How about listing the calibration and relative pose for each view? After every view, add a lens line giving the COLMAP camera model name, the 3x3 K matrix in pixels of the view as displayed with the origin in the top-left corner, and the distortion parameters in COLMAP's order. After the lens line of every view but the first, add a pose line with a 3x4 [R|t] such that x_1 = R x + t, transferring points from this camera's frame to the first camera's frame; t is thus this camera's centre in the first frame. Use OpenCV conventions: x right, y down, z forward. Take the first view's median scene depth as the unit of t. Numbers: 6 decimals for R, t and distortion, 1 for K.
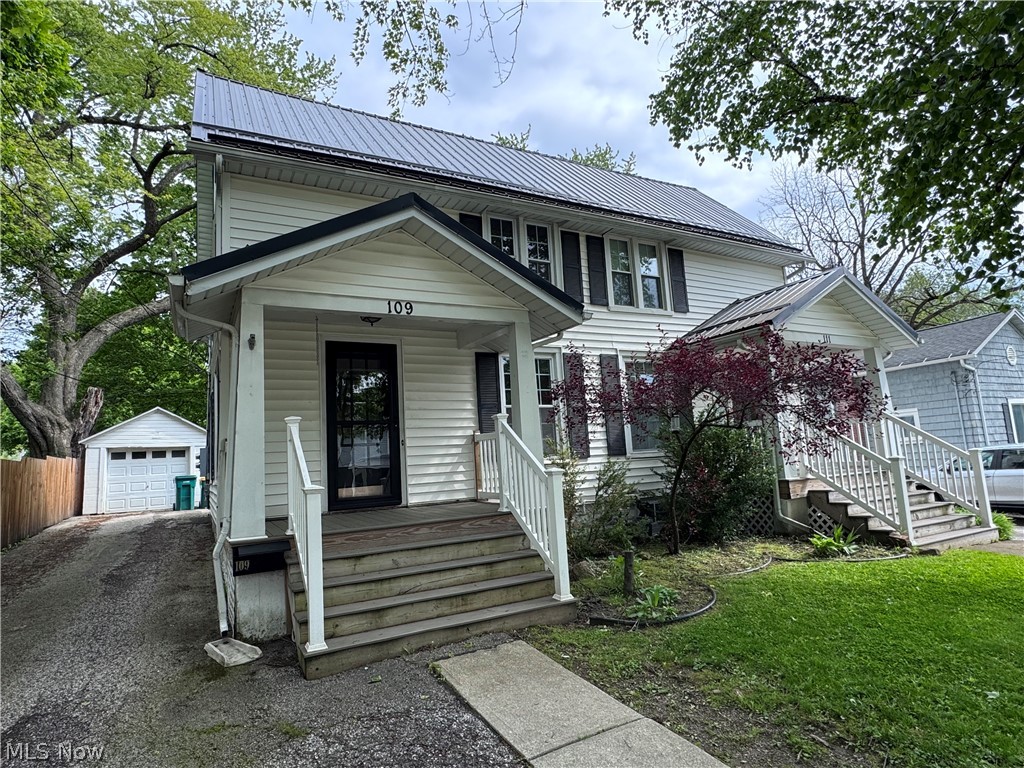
lens RADIAL K [[582.8, 0, 514.0], [0, 582.8, 383.5], [0, 0, 1]] dist [-0.003610, 0.003941]
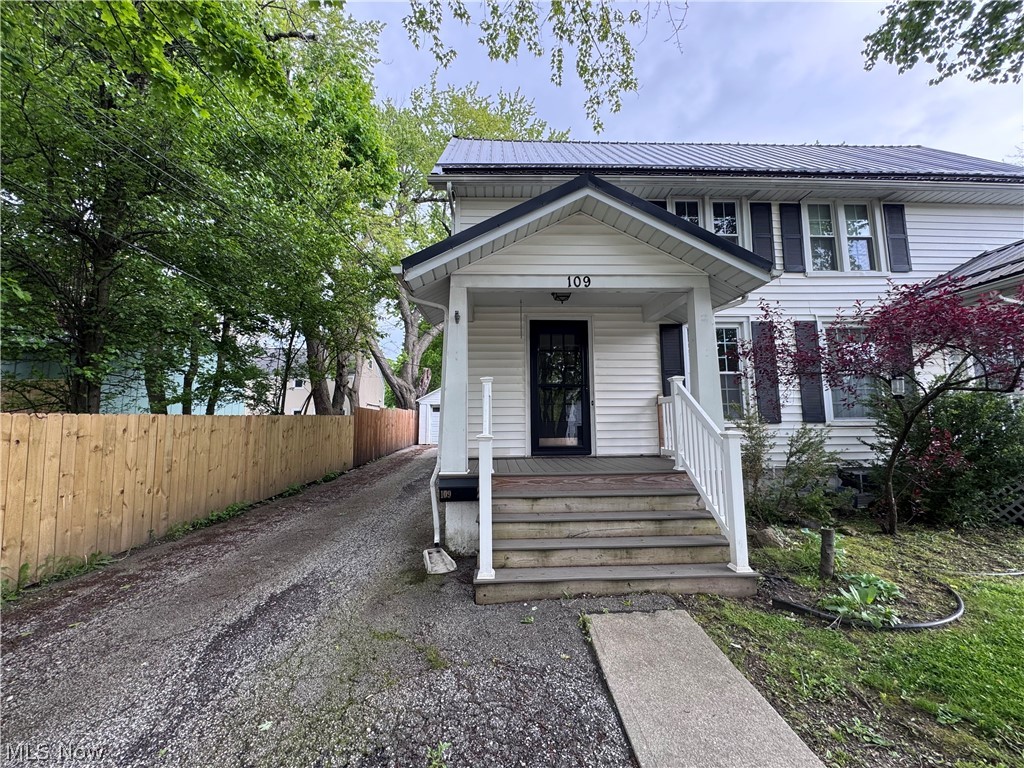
lens RADIAL K [[411.1, 0, 511.0], [0, 411.1, 386.2], [0, 0, 1]] dist [-0.001667, 0.000579]
pose [[0.894694, 0.005938, -0.446640, 0.041864], [0.015582, 0.998888, 0.044494, 0.033788], [0.446408, -0.046768, 0.893607, 0.222690]]
